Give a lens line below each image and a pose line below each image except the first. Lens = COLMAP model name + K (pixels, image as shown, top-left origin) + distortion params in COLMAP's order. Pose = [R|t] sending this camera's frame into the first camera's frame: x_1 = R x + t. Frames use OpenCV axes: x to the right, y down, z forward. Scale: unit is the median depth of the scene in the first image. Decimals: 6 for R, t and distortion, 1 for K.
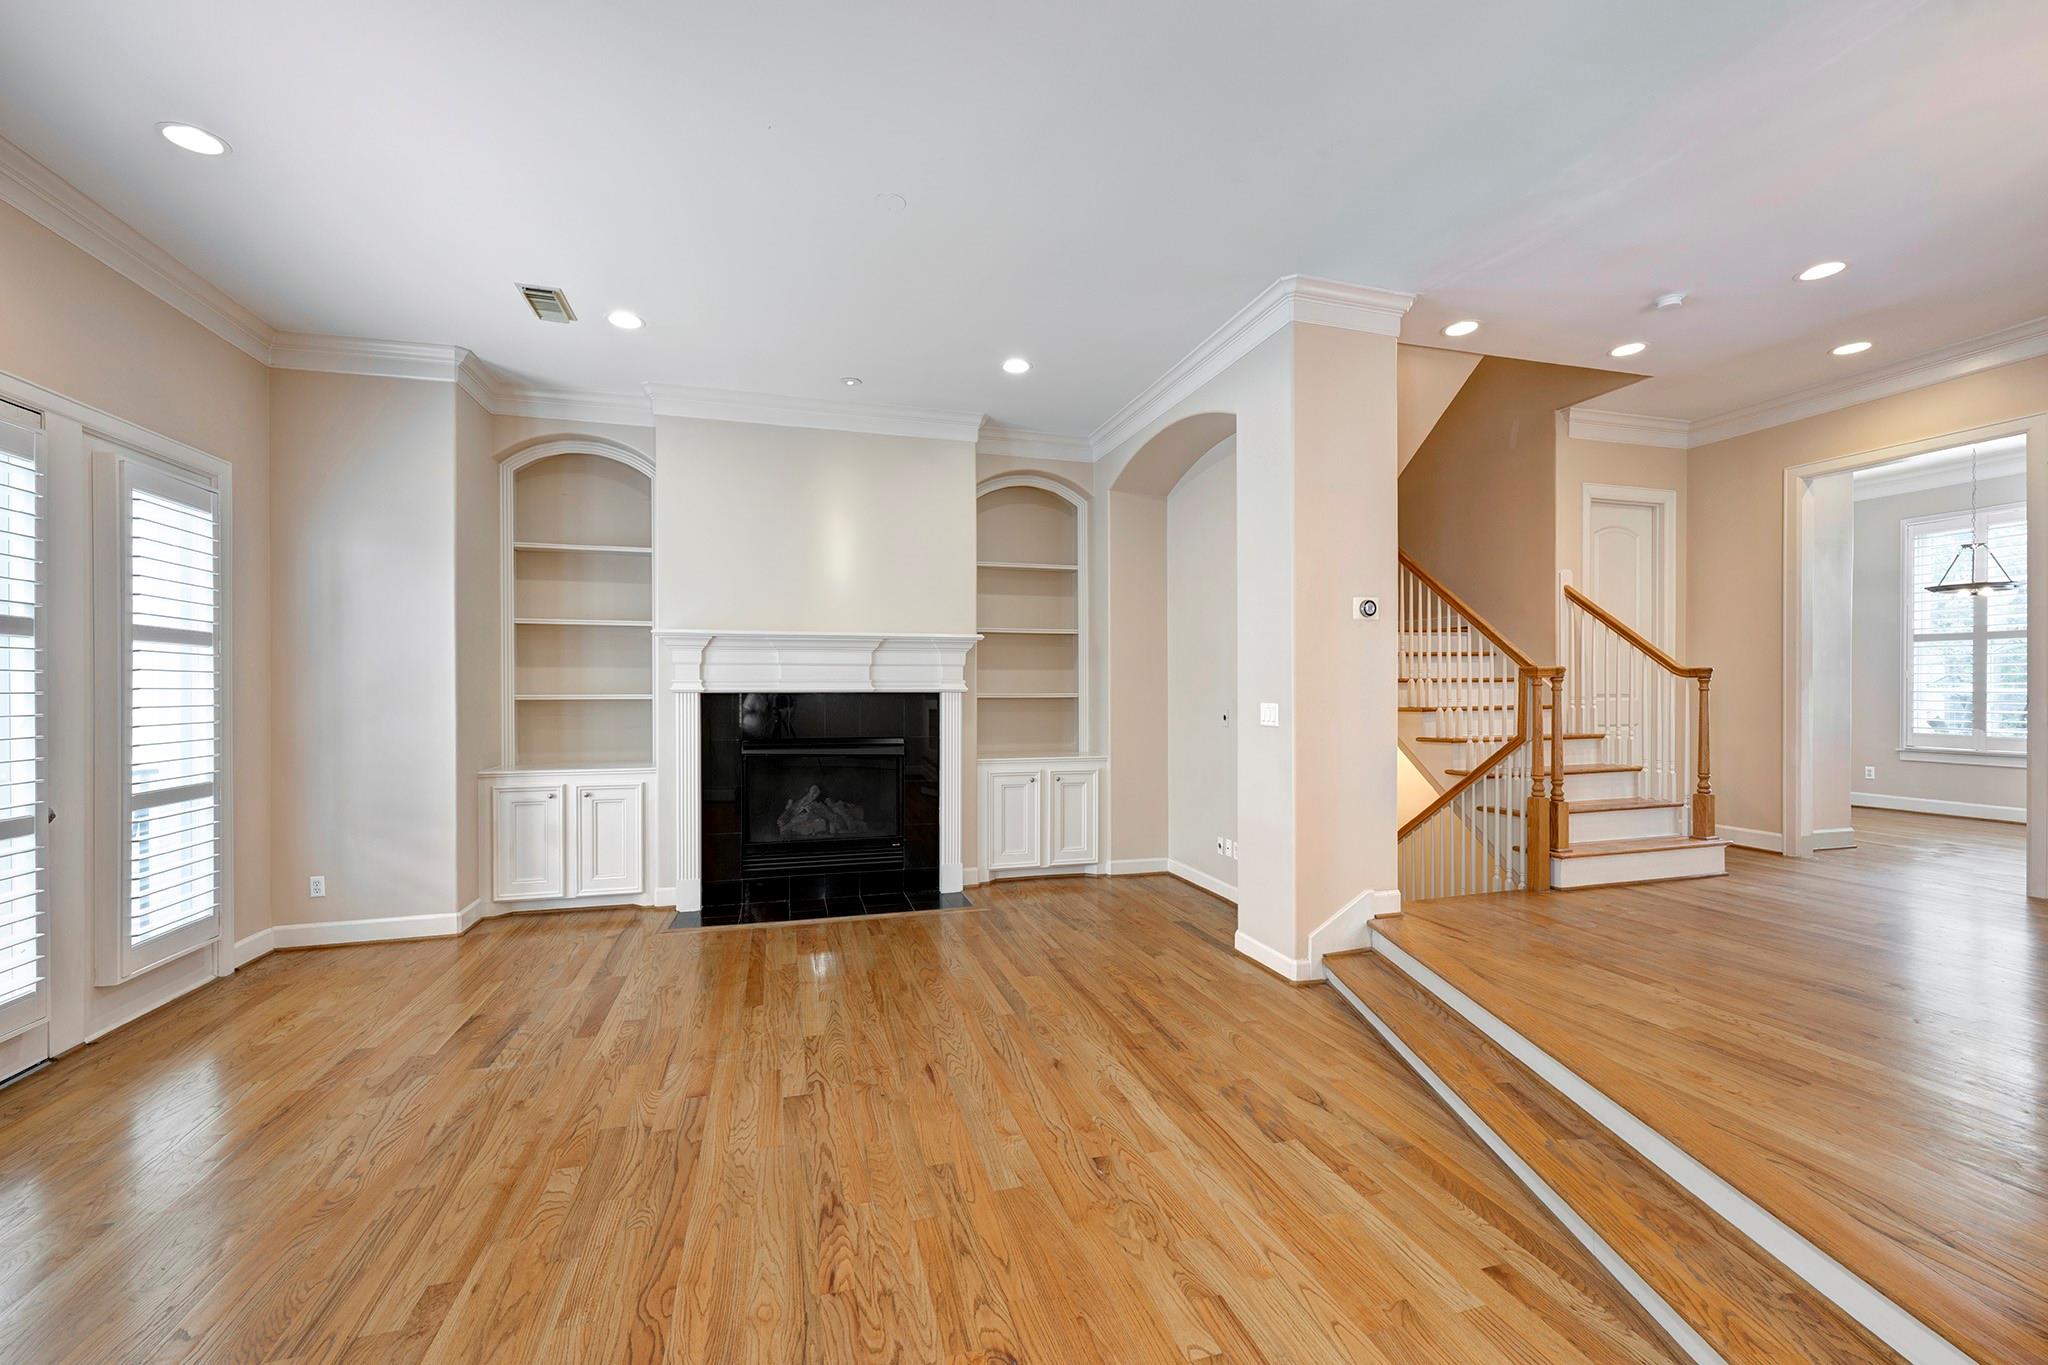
lens RADIAL K [[830.5, 0, 1025.7], [0, 830.5, 696.9], [0, 0, 1]] dist [0.001828, -0.000261]
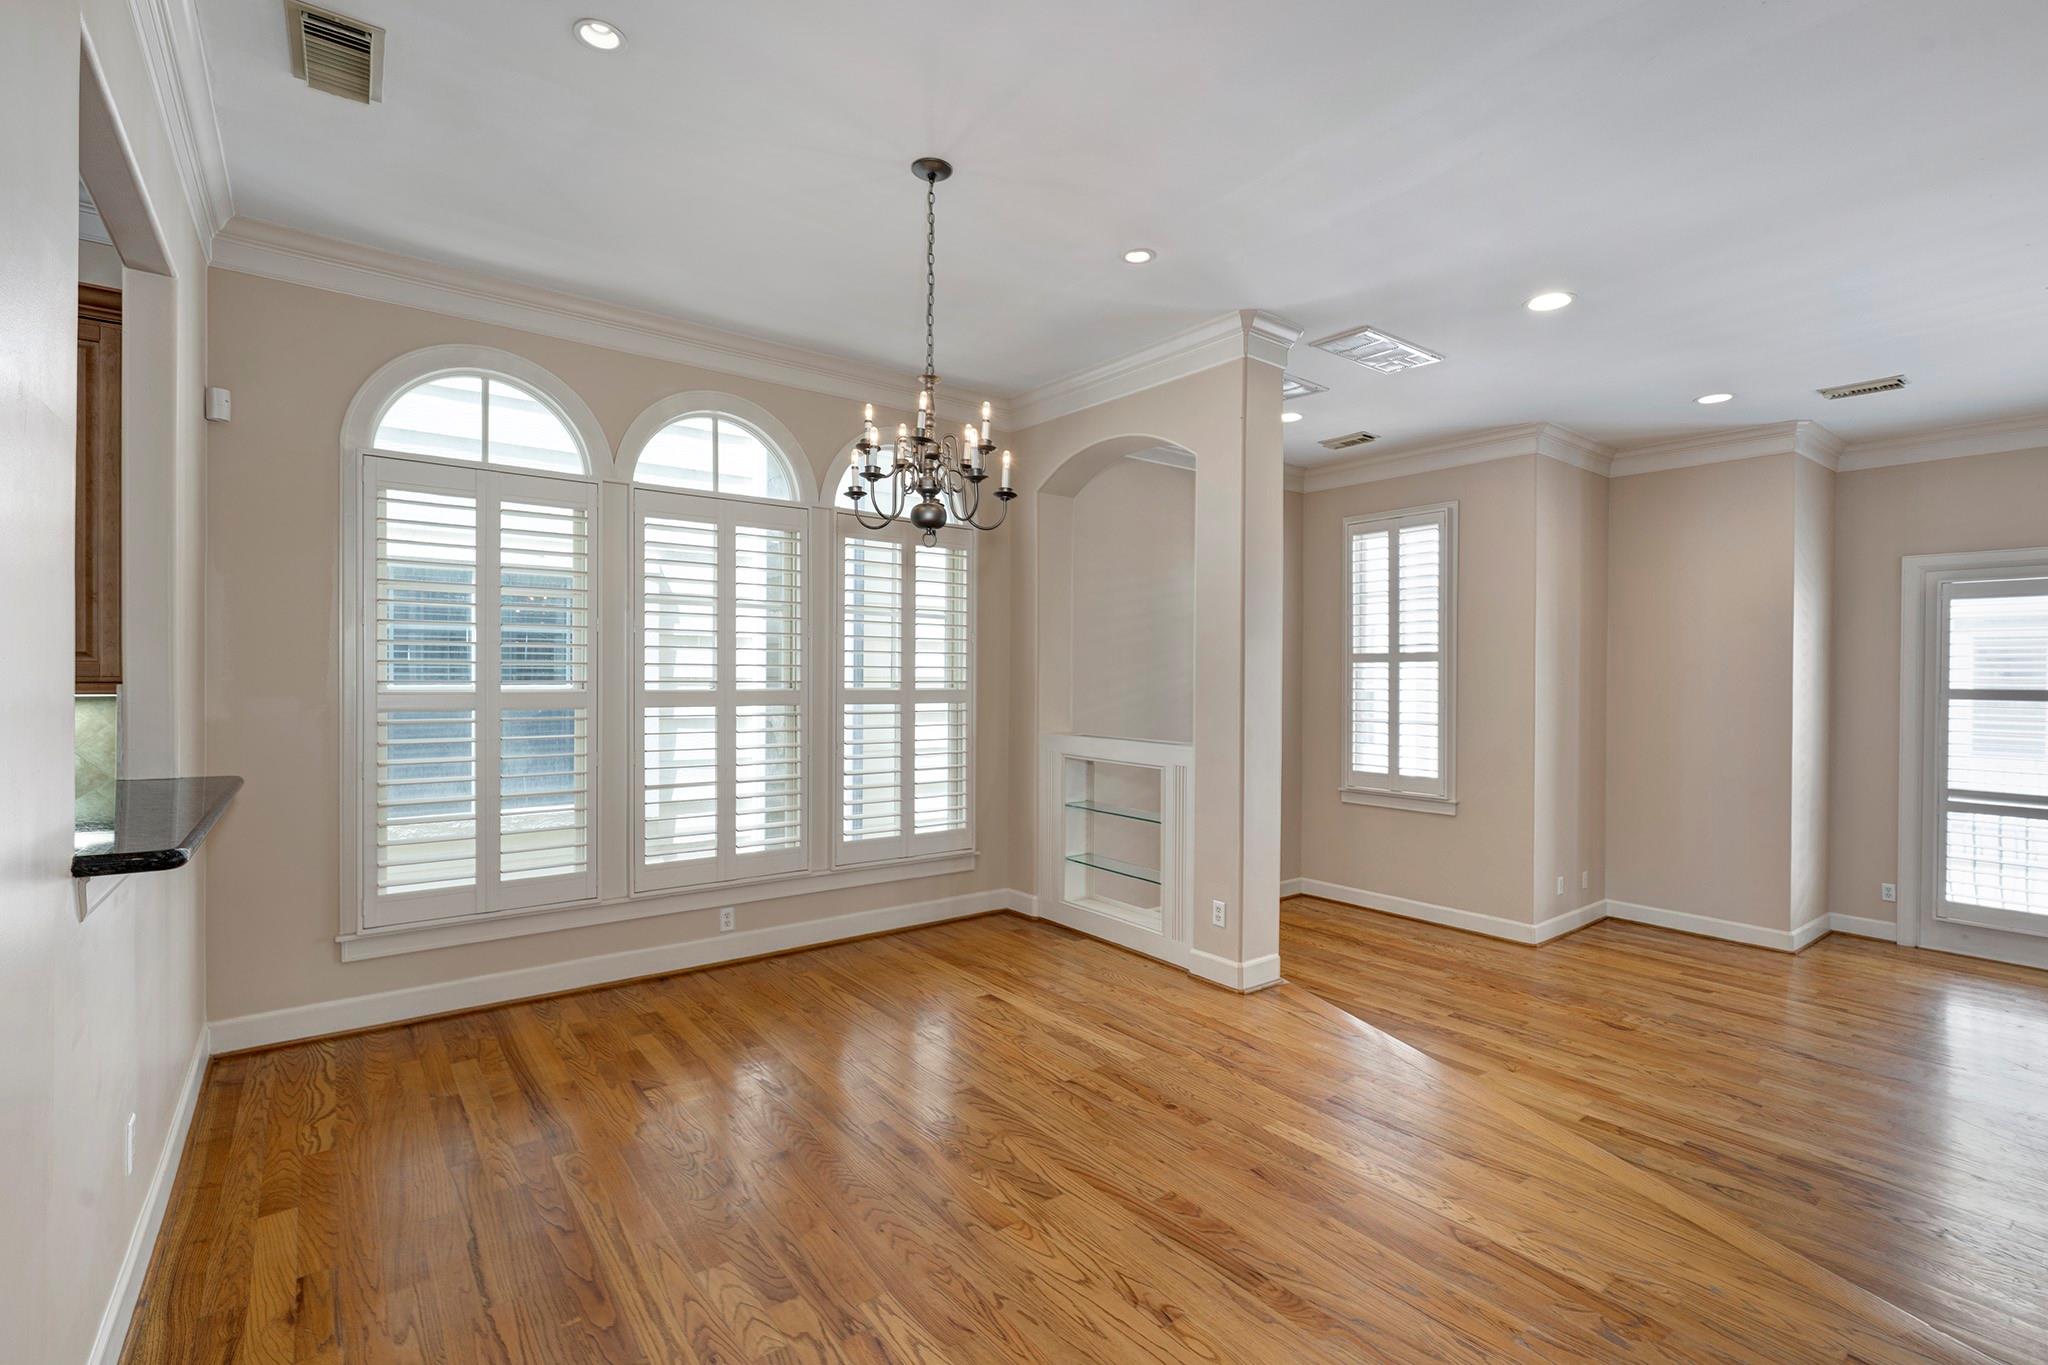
lens RADIAL K [[910.9, 0, 1013.2], [0, 910.9, 671.4], [0, 0, 1]] dist [-0.012237, -0.000224]
pose [[-0.939269, -0.006774, -0.343115, 1.252312], [-0.007578, 0.999971, 0.001002, -0.098870], [0.343098, 0.003541, -0.939293, 1.422782]]
